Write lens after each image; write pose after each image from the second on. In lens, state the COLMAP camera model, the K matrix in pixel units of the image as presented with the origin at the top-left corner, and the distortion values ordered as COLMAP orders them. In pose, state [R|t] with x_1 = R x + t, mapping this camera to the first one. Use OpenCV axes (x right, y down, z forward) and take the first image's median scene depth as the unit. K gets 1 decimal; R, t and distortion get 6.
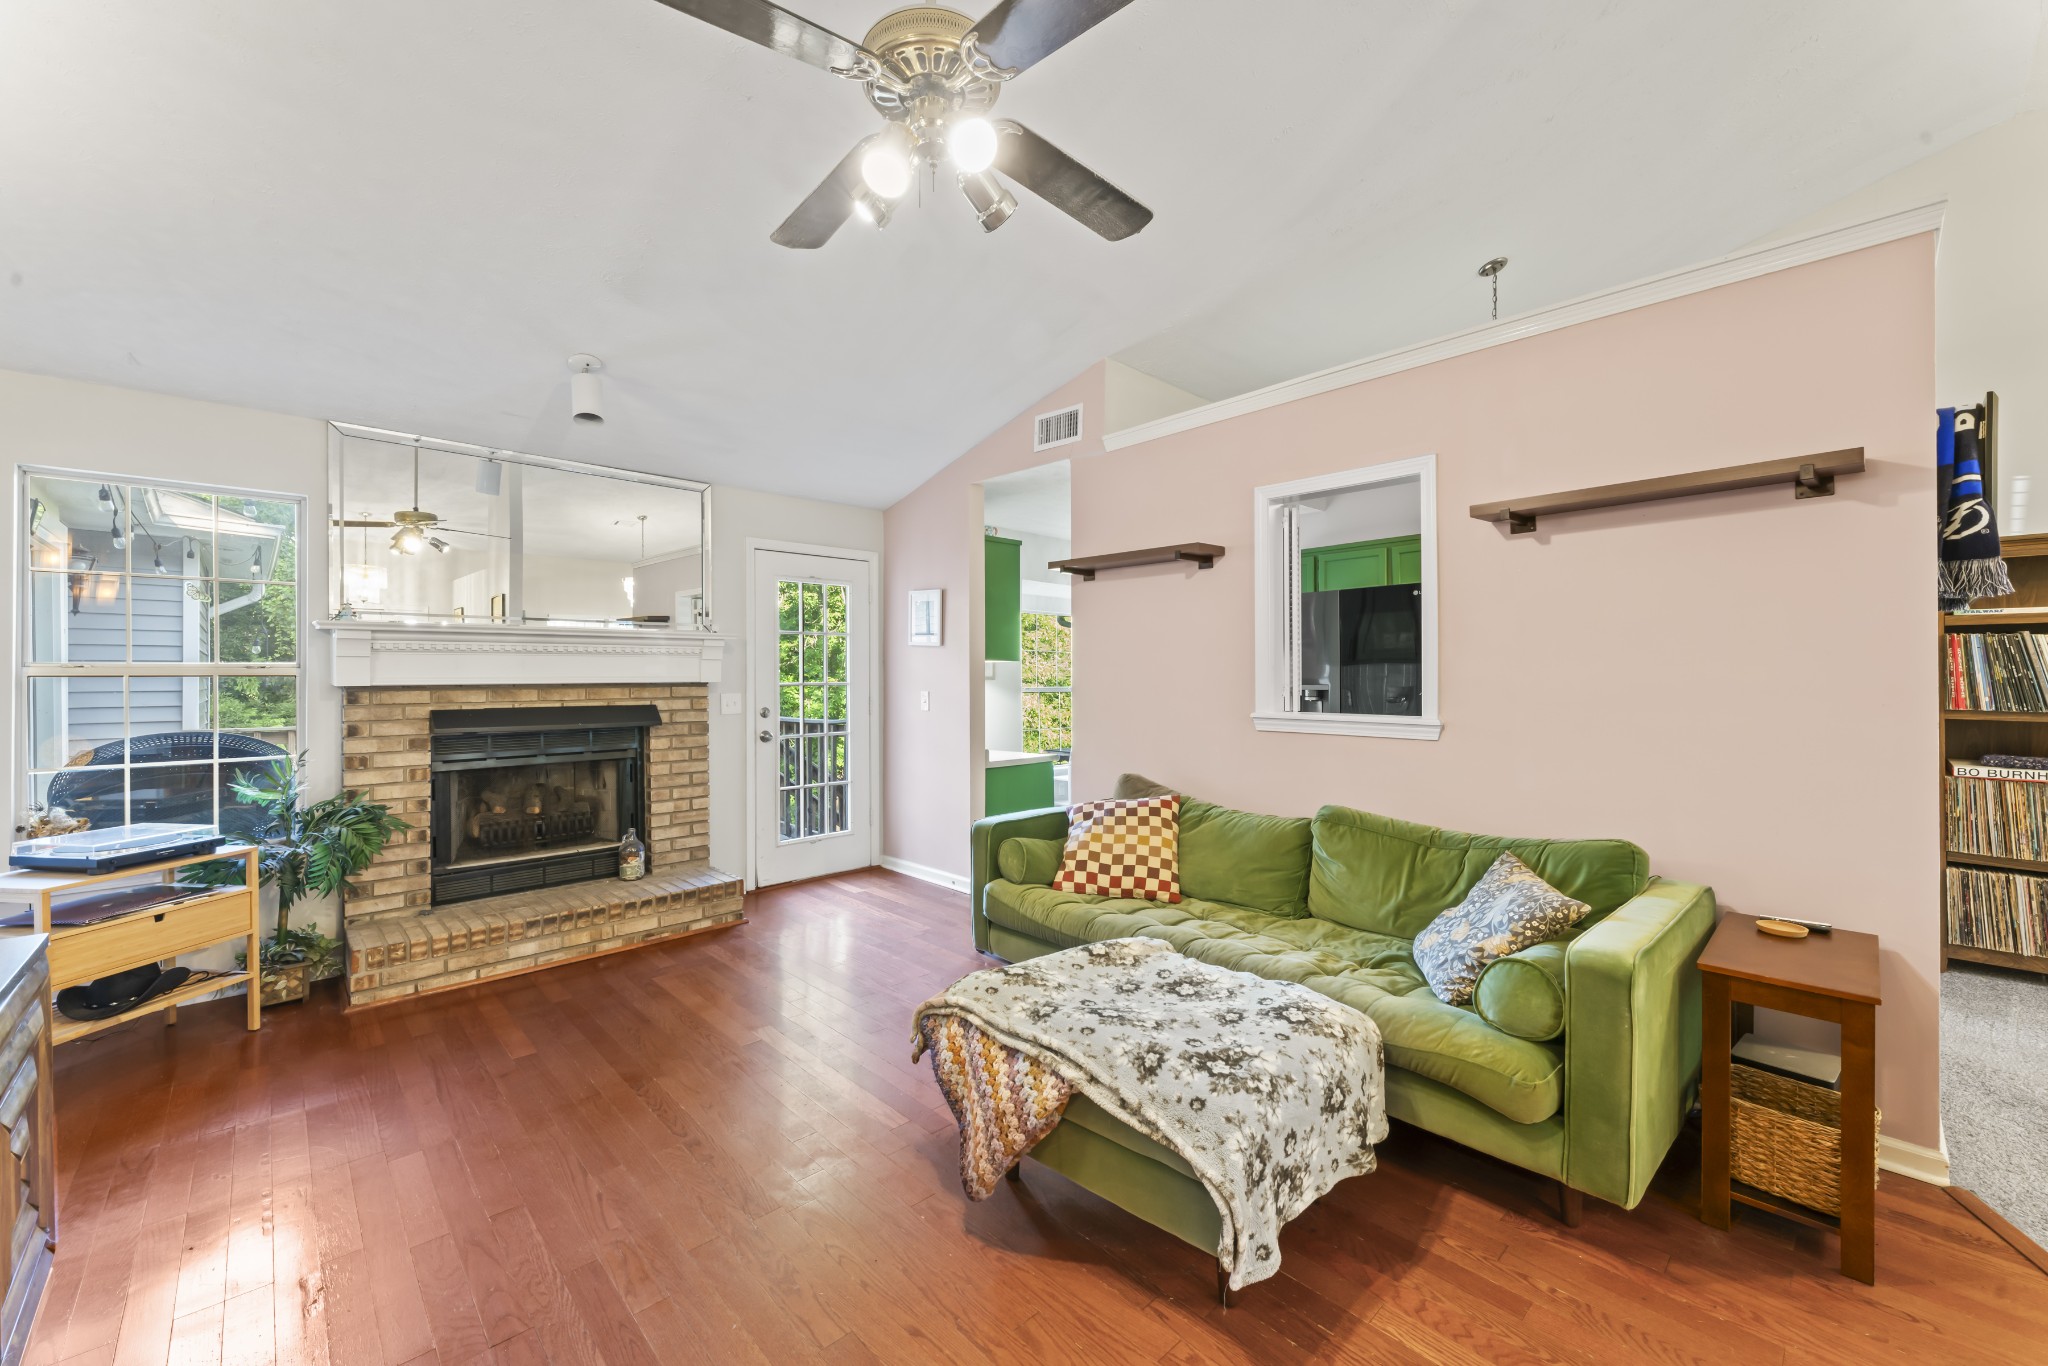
lens RADIAL K [[792.3, 0, 1024.0], [0, 792.3, 683.0], [0, 0, 1]] dist [-0.000499, -0.000022]
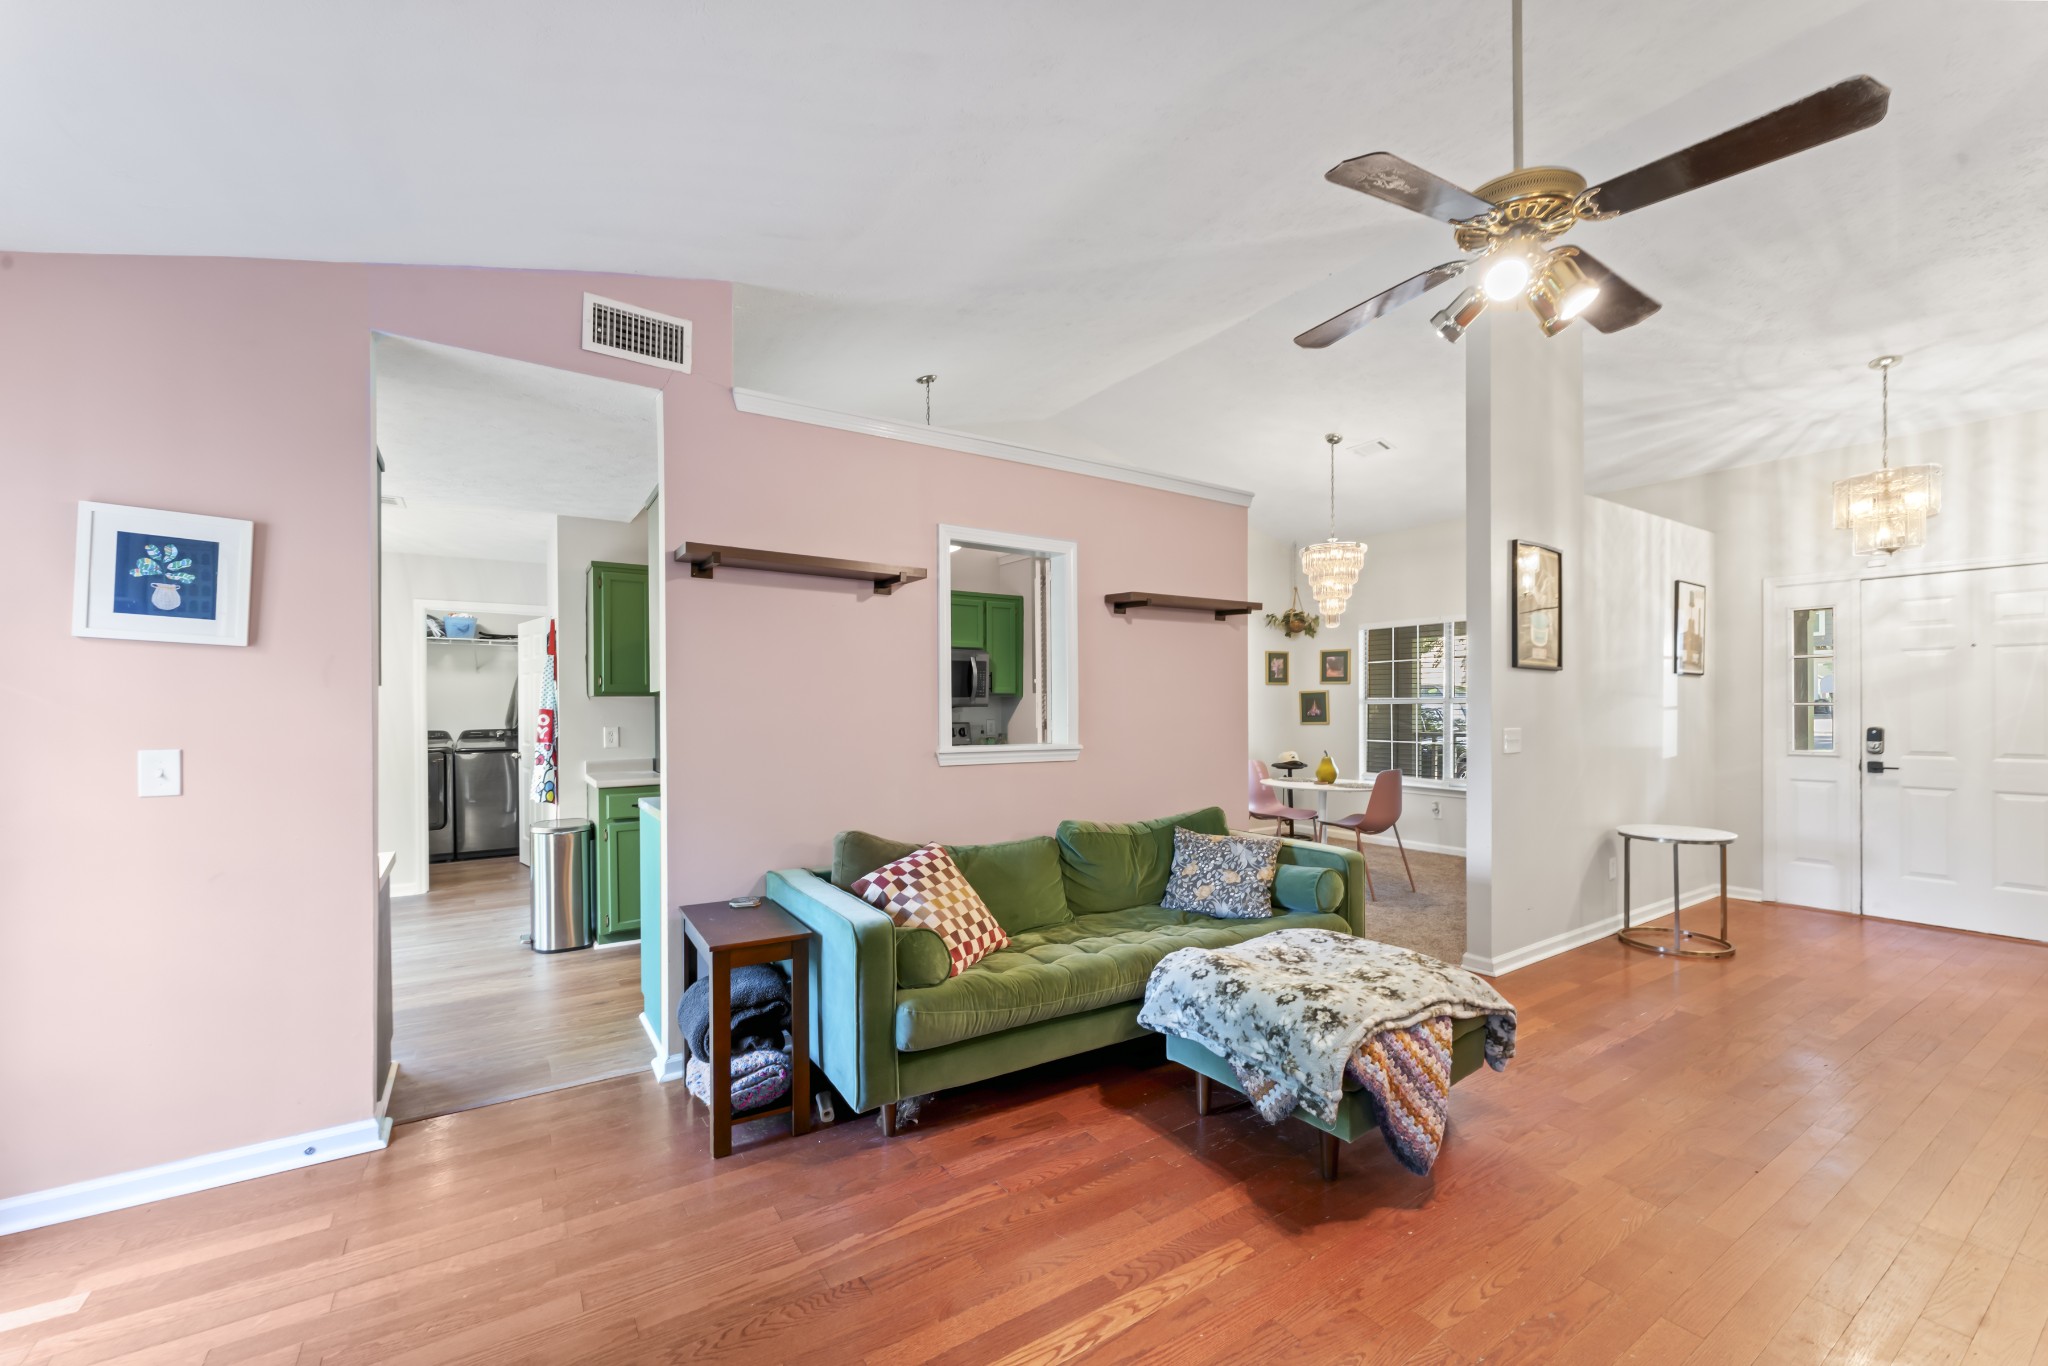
lens RADIAL K [[822.1, 0, 1024.0], [0, 822.1, 683.0], [0, 0, 1]] dist [0.000045, -0.000005]
pose [[0.170391, 0.029151, 0.984945, -0.715241], [0.009040, 0.999474, -0.031144, -0.010809], [-0.985335, 0.014210, 0.170038, 0.719821]]
